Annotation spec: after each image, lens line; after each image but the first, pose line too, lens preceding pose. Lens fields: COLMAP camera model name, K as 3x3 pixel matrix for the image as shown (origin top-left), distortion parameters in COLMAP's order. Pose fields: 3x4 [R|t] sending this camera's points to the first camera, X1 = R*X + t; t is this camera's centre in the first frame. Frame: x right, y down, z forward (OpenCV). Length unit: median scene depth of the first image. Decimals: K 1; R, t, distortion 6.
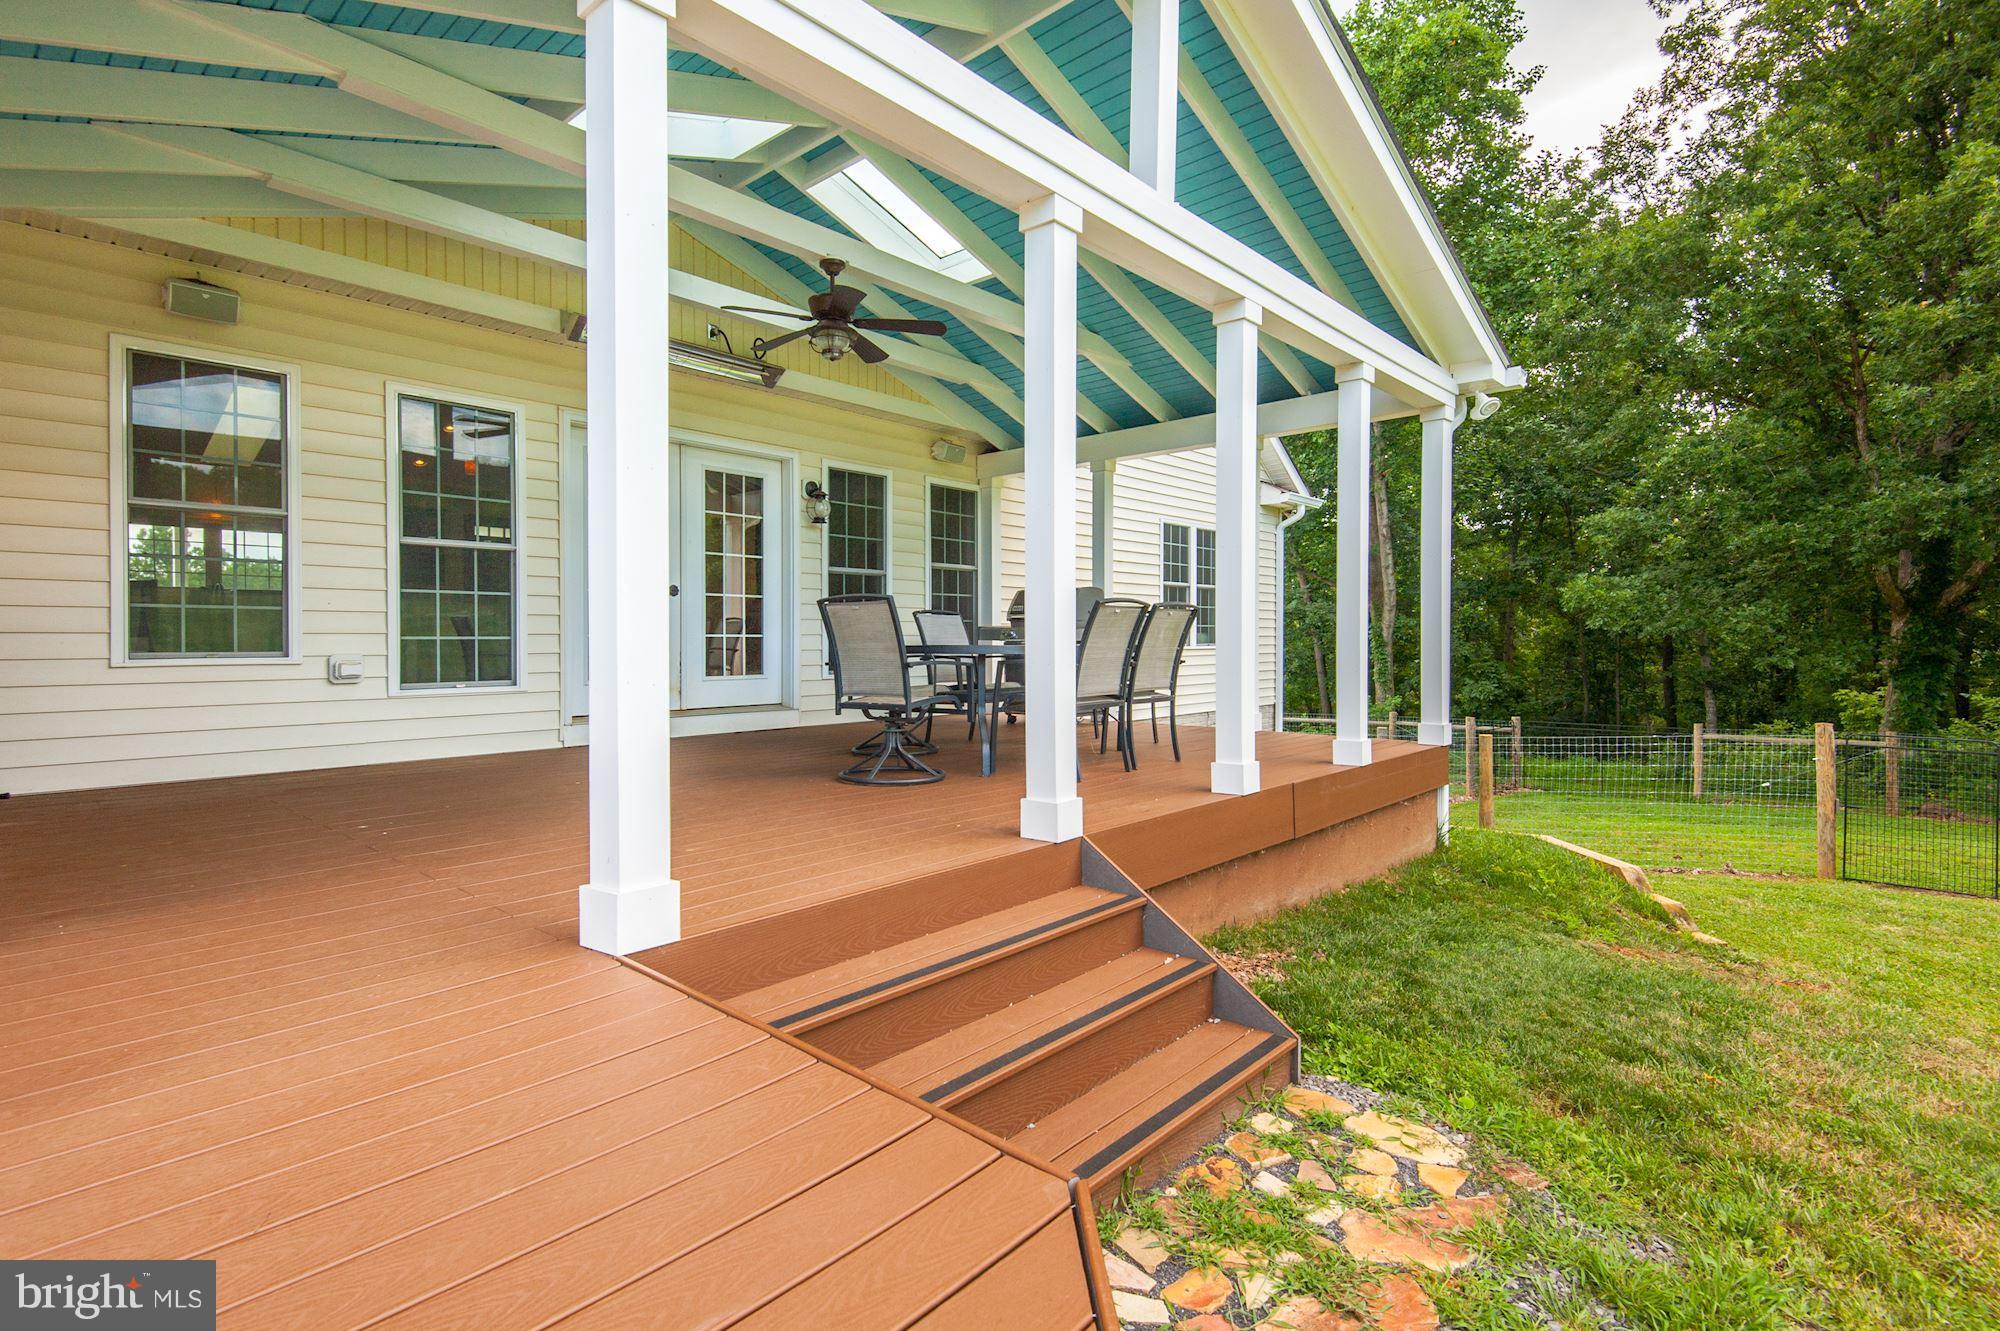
lens RADIAL K [[1016.5, 0, 995.2], [0, 1016.5, 658.2], [0, 0, 1]] dist [-0.004988, -0.001451]
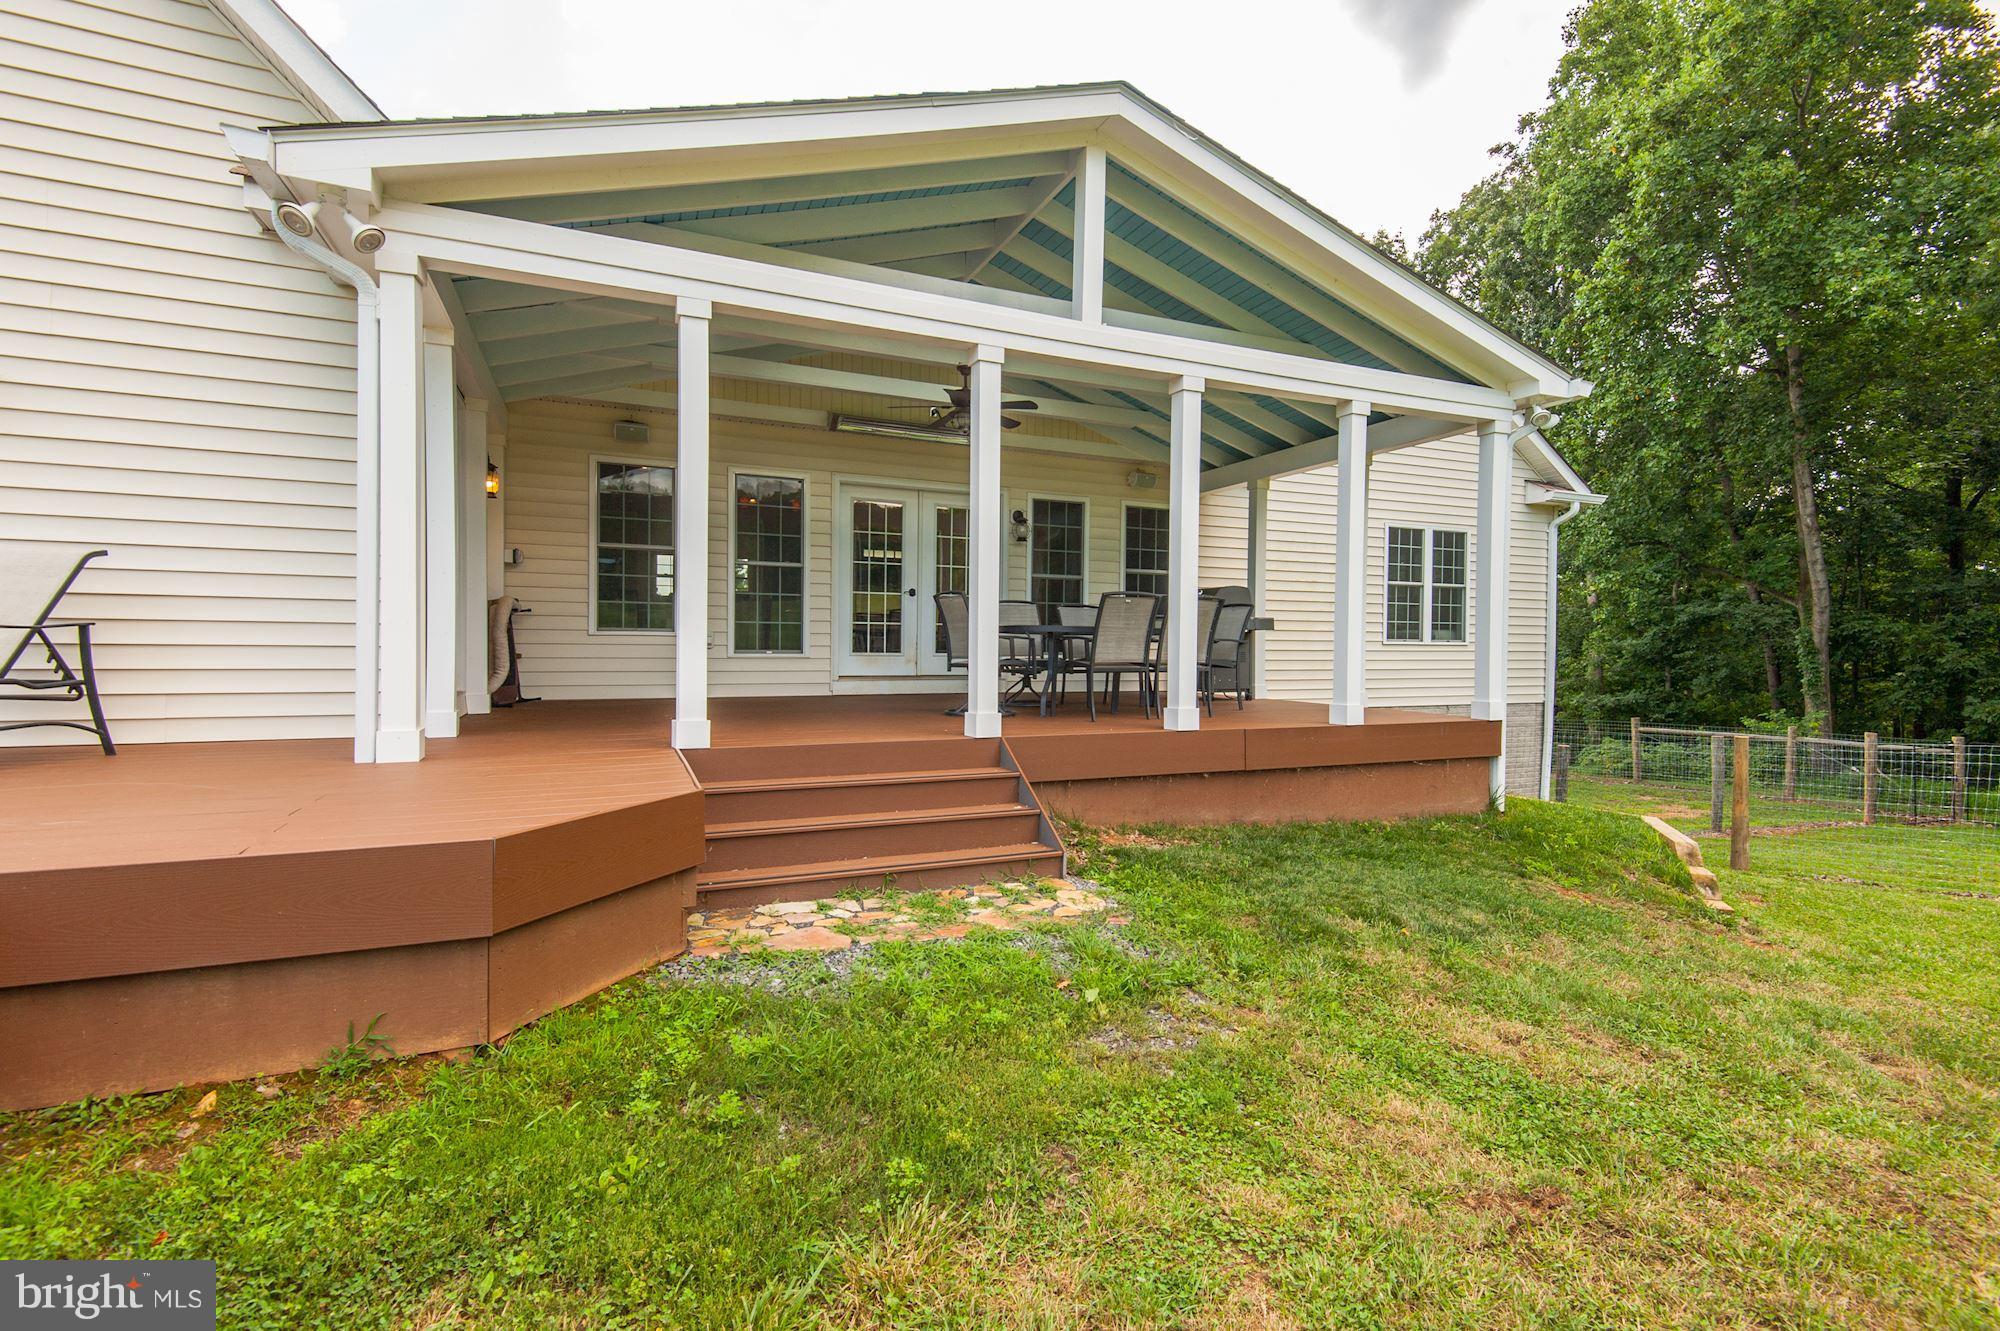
lens RADIAL K [[1016.5, 0, 1011.8], [0, 1016.5, 658.7], [0, 0, 1]] dist [-0.004988, -0.001451]
pose [[0.908876, 0.014566, -0.416811, 0.474609], [-0.018341, 0.999819, -0.005055, 0.037476], [0.416662, 0.012239, 0.908979, -0.283366]]
